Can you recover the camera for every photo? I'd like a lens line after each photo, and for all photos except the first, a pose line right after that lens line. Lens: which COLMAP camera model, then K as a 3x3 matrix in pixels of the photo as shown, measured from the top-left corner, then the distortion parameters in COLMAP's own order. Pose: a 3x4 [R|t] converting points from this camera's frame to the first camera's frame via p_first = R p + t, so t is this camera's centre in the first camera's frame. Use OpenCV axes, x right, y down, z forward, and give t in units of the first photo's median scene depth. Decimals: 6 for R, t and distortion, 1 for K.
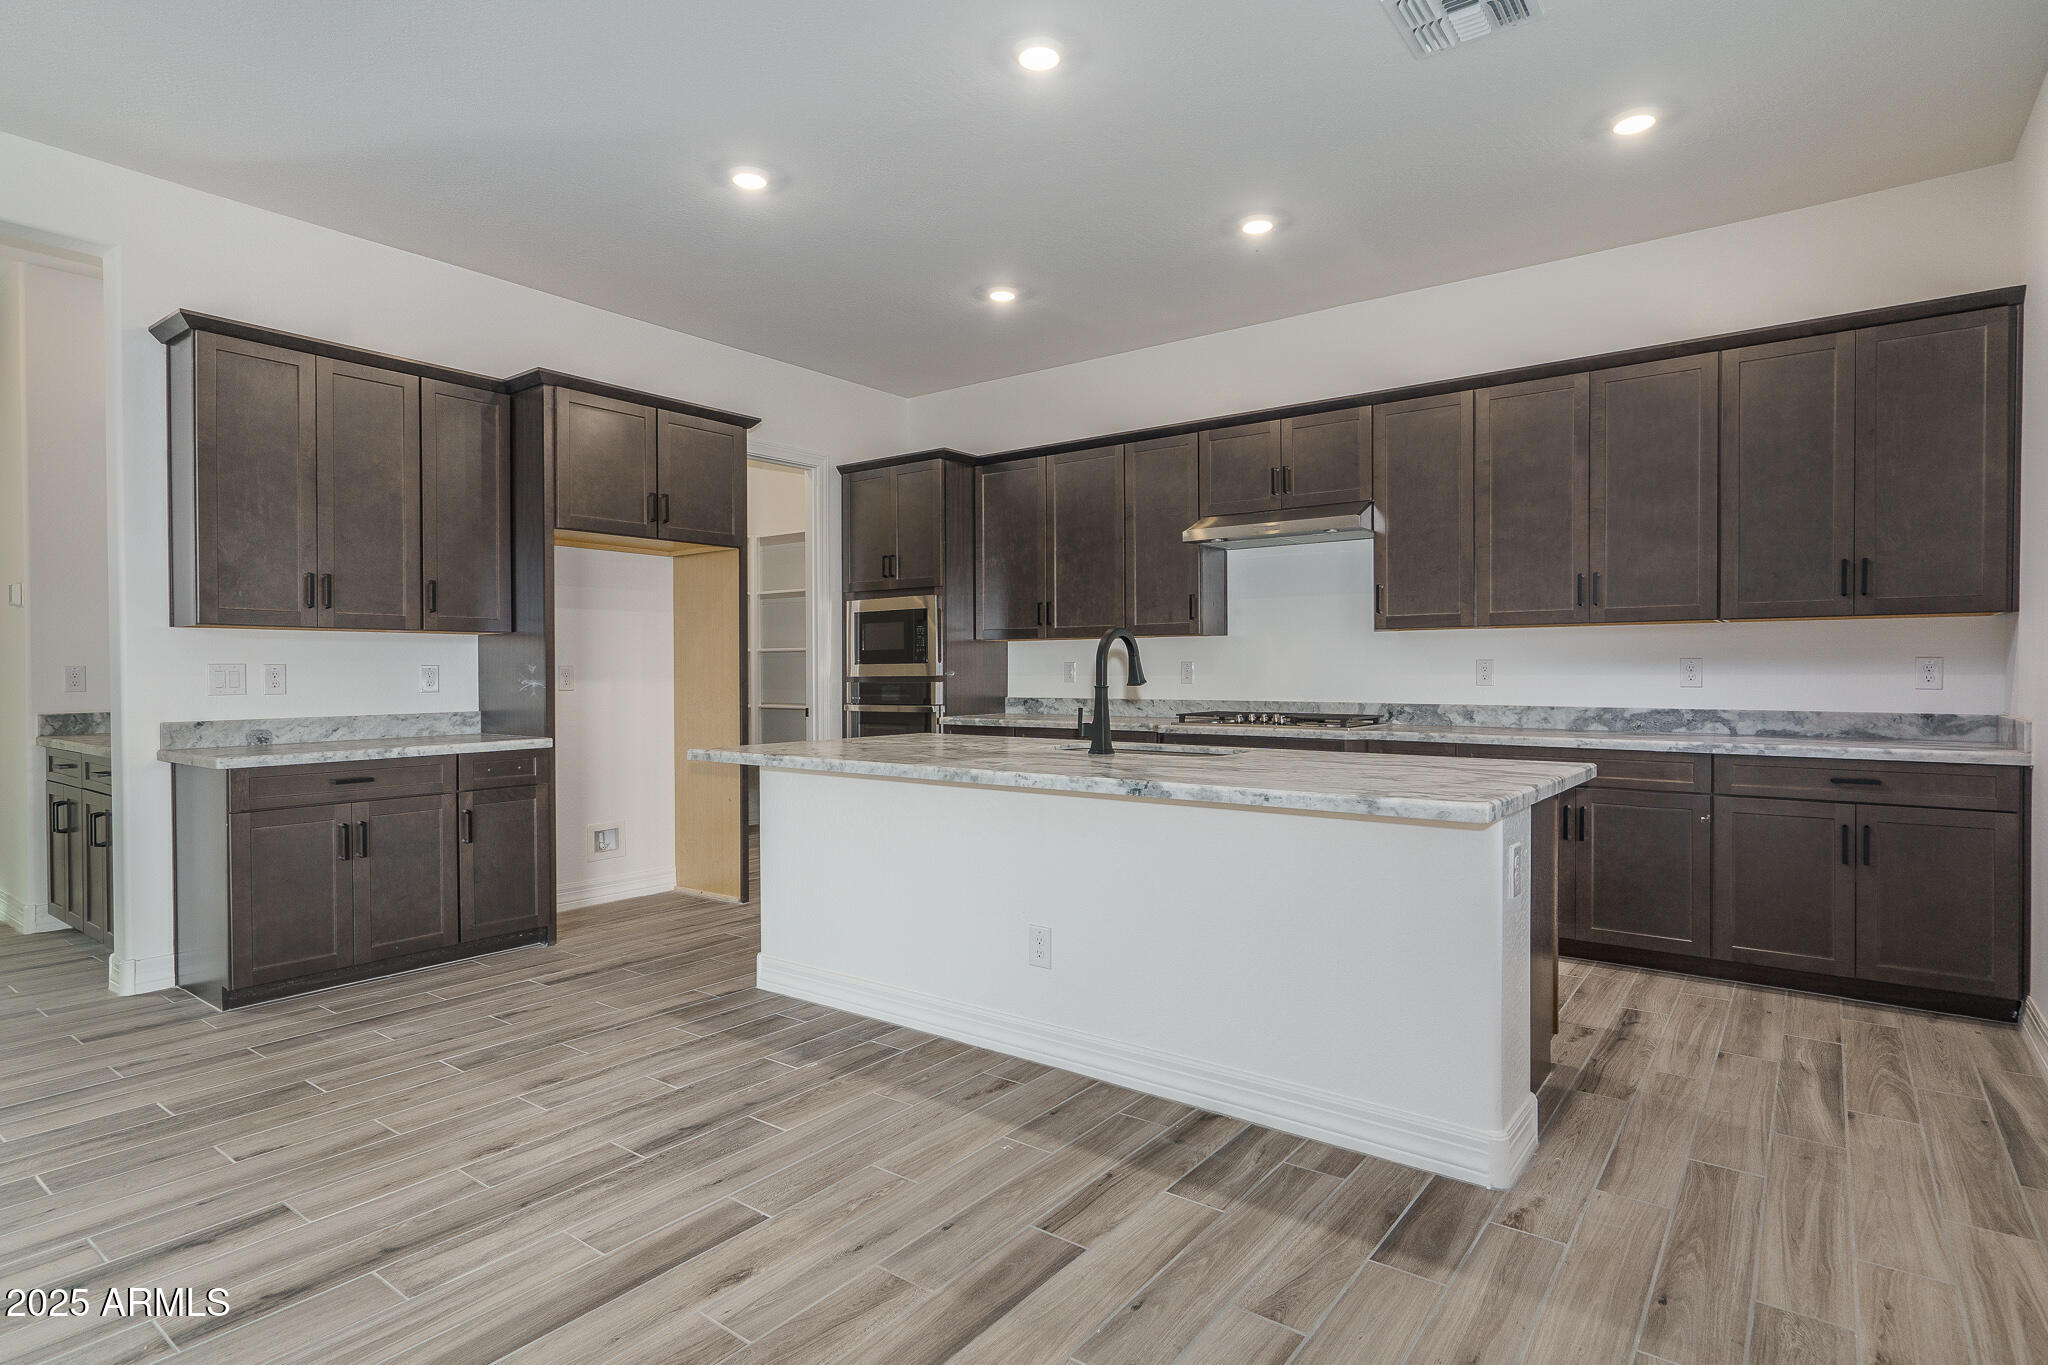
lens RADIAL K [[1019.6, 0, 1024.0], [0, 1019.6, 682.5], [0, 0, 1]] dist [0.000649, 0.000627]
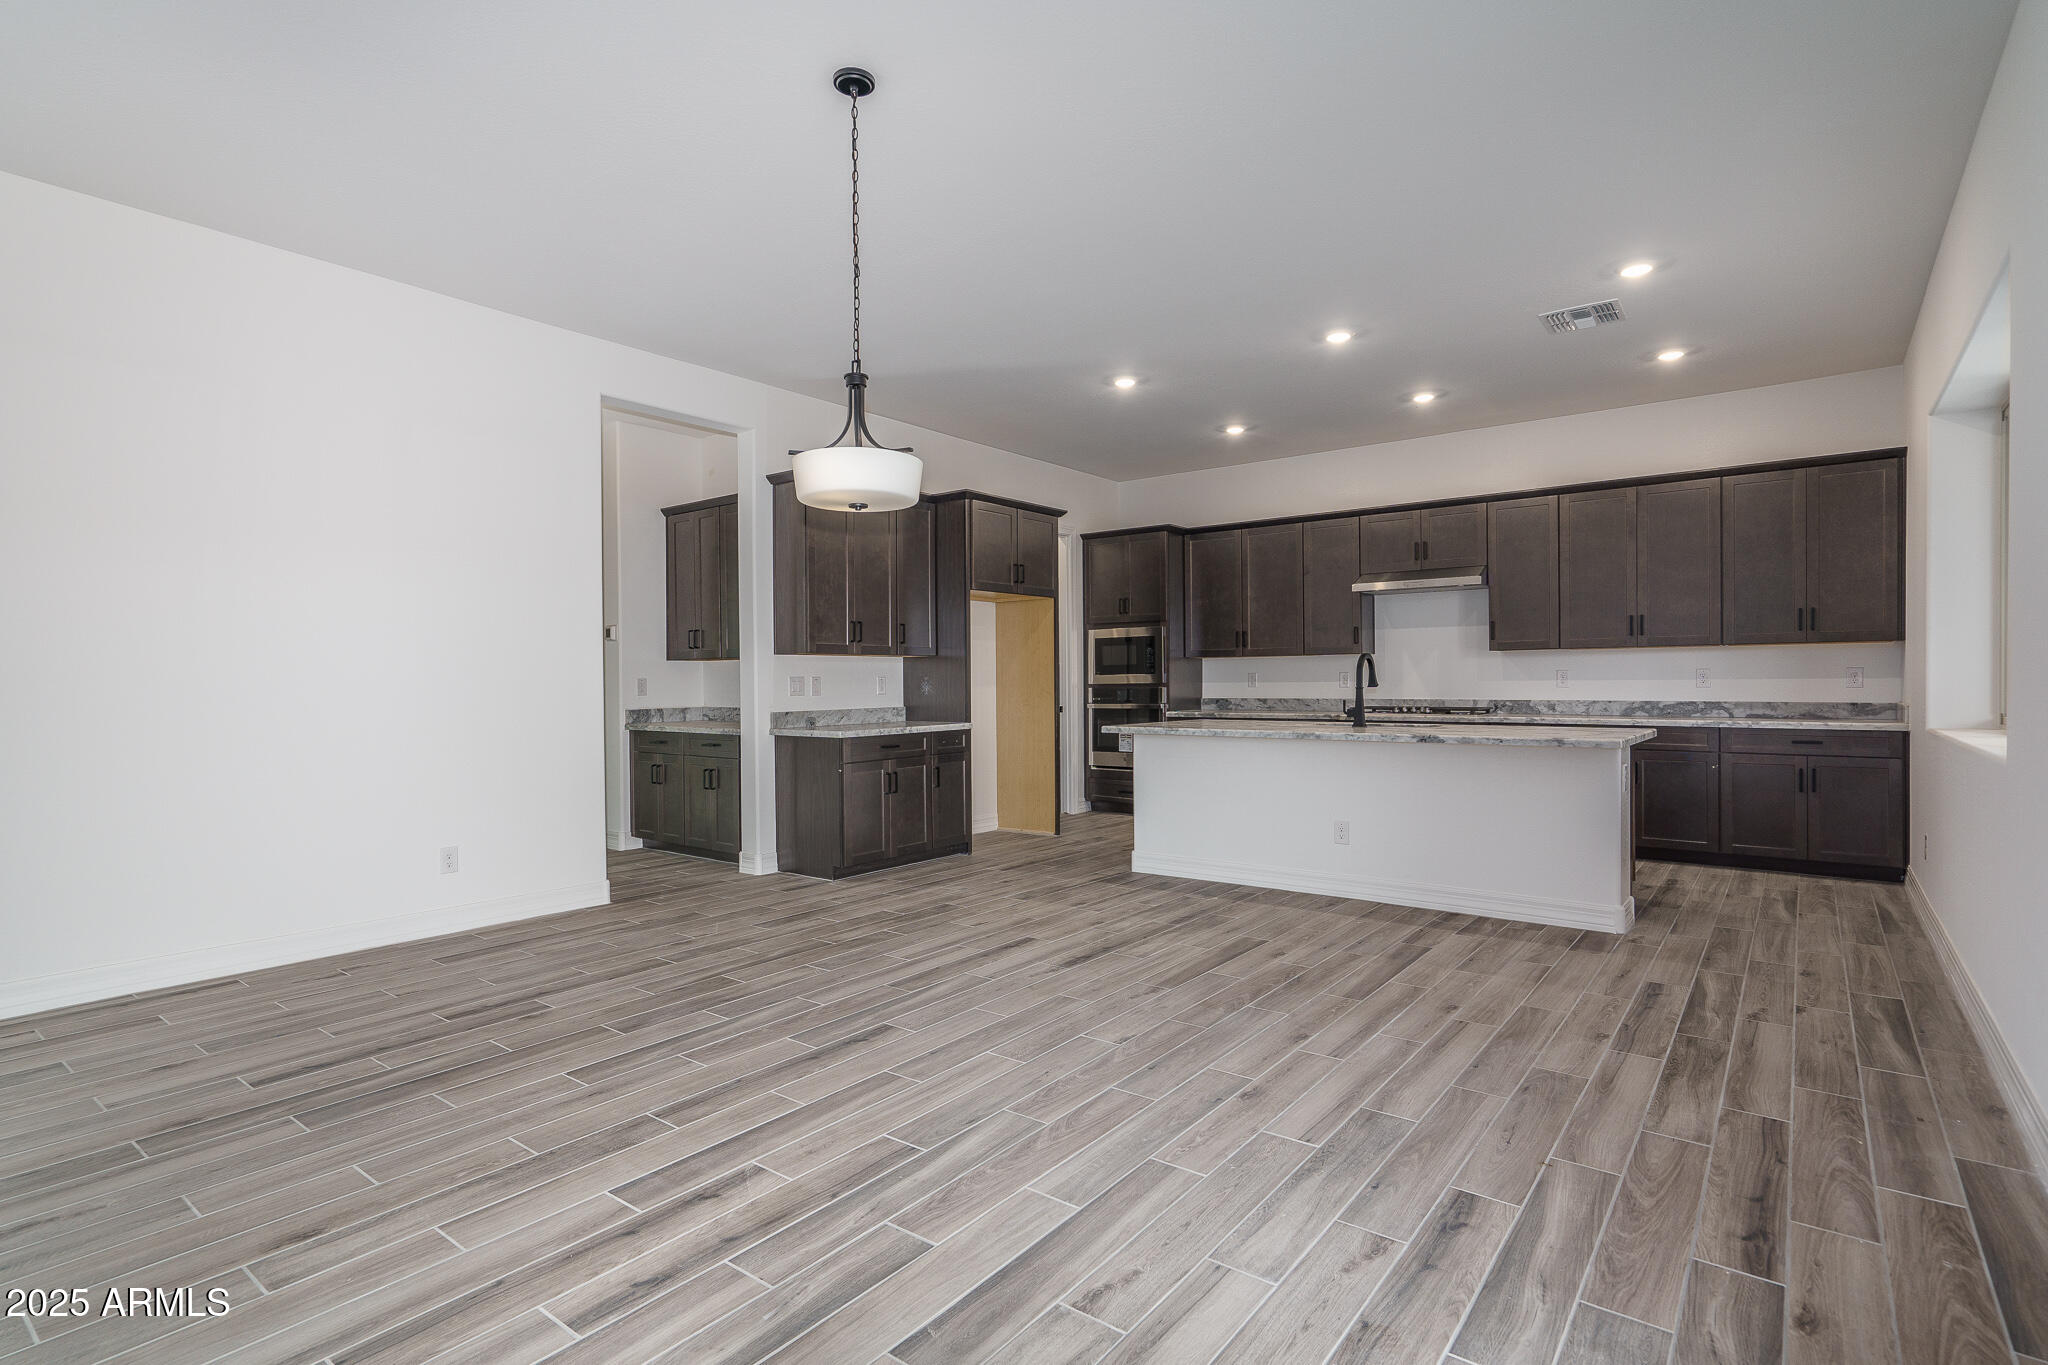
lens RADIAL K [[961.7, 0, 1022.6], [0, 961.7, 687.5], [0, 0, 1]] dist [0.001794, 0.000036]
pose [[0.999821, -0.004461, -0.018398, -0.390610], [0.004382, 0.999981, -0.004332, 0.007360], [0.018417, 0.004251, 0.999821, -0.533271]]
